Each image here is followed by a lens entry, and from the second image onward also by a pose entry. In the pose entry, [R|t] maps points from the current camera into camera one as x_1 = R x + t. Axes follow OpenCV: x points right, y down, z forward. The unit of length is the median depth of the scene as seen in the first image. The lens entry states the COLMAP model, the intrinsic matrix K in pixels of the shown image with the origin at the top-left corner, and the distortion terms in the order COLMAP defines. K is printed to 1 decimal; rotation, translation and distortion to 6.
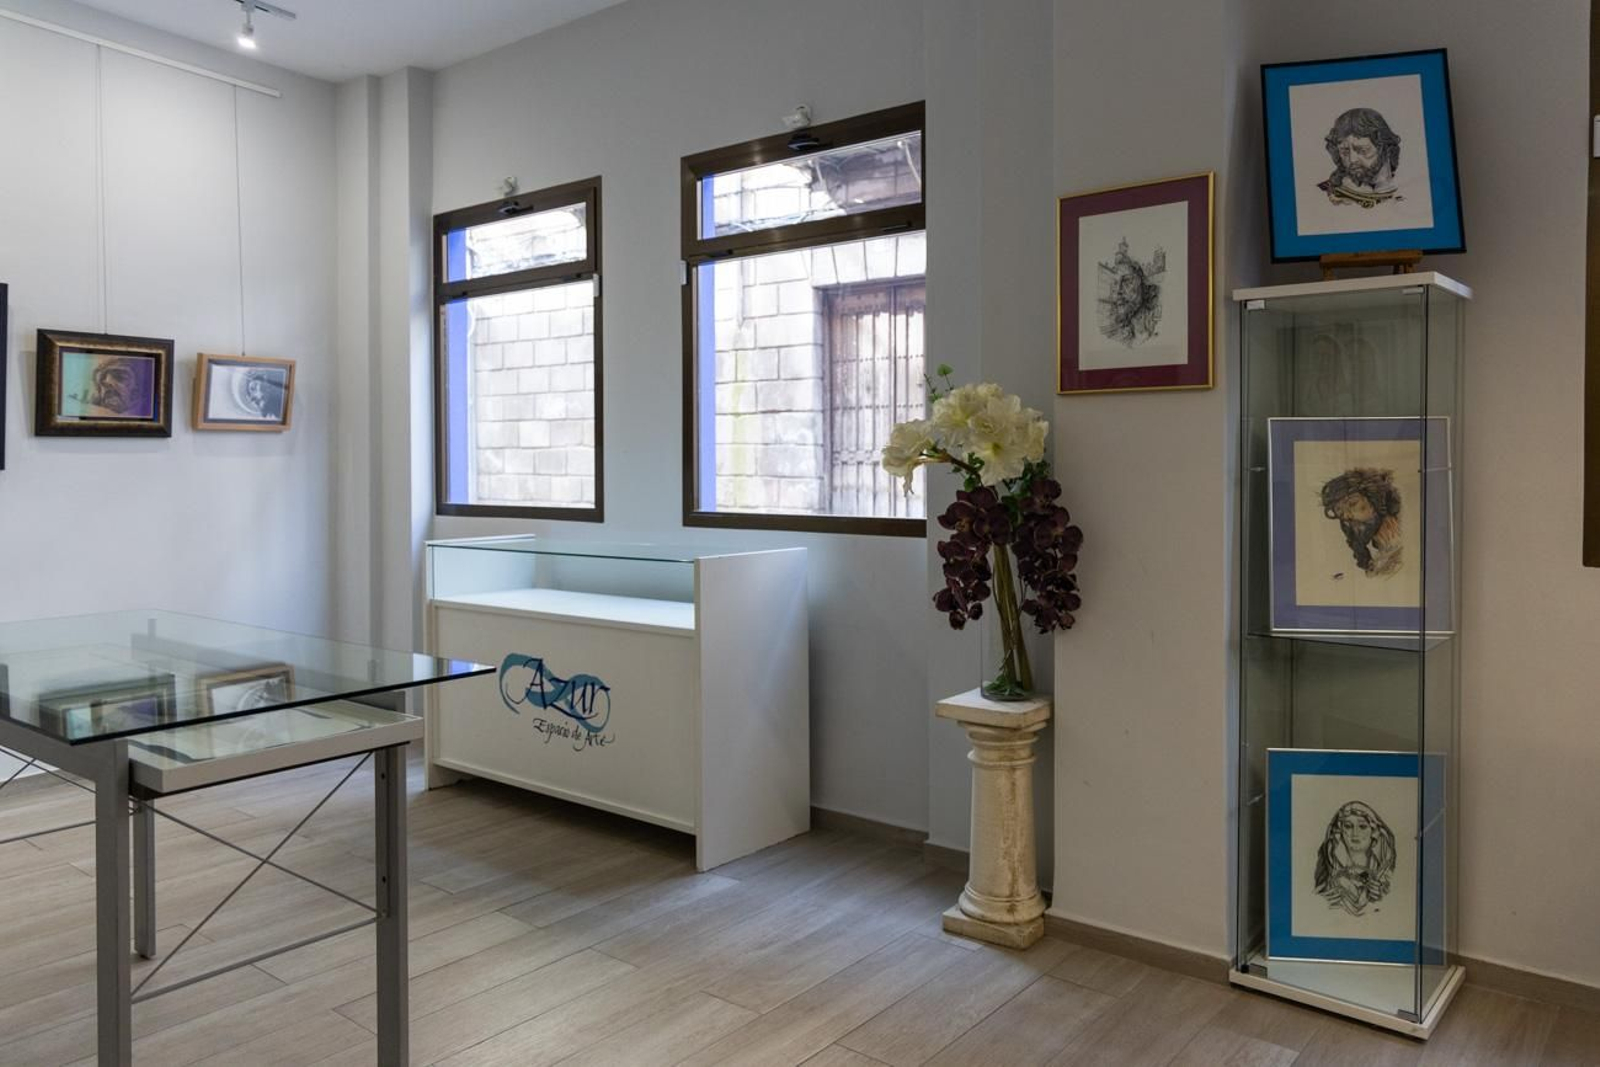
lens RADIAL K [[1169.0, 0, 809.1], [0, 1169.0, 479.0], [0, 0, 1]] dist [0.014192, -0.002796]
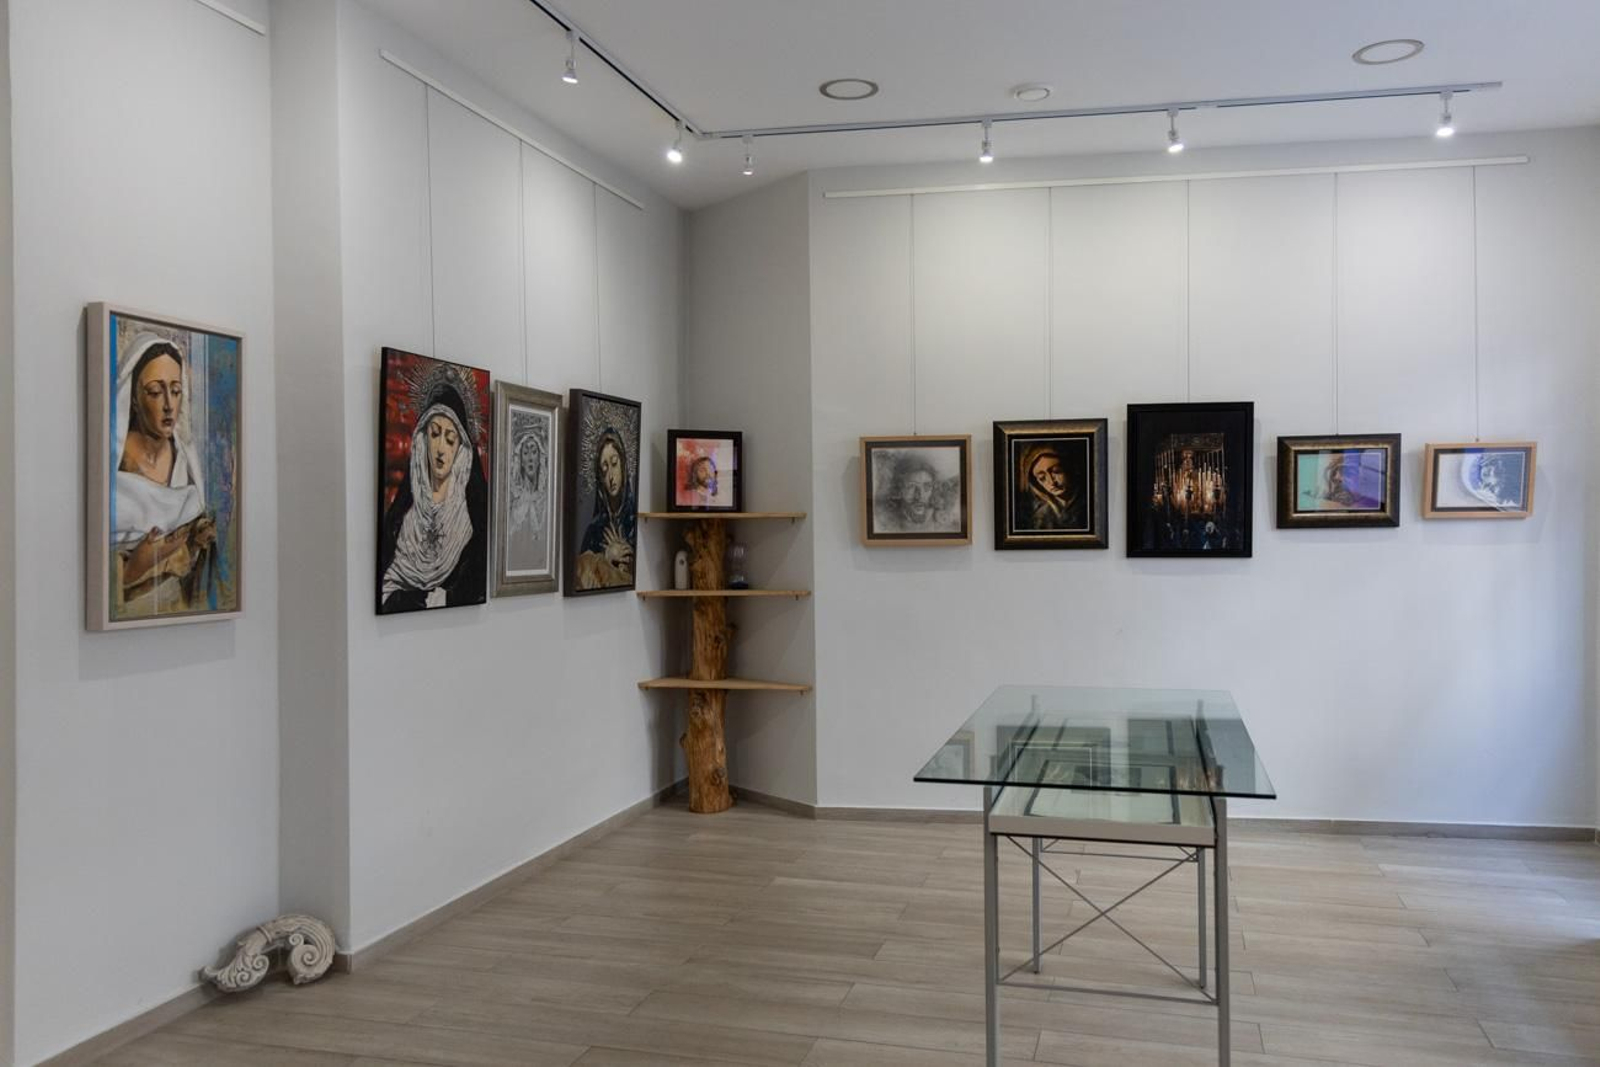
lens RADIAL K [[1169.0, 0, 793.7], [0, 1169.0, 541.1], [0, 0, 1]] dist [0.014192, -0.002796]
pose [[0.378403, 0.005792, -0.925623, 0.220475], [-0.004226, 0.999981, 0.004529, -0.025312], [0.925631, 0.002198, 0.378420, 0.106409]]
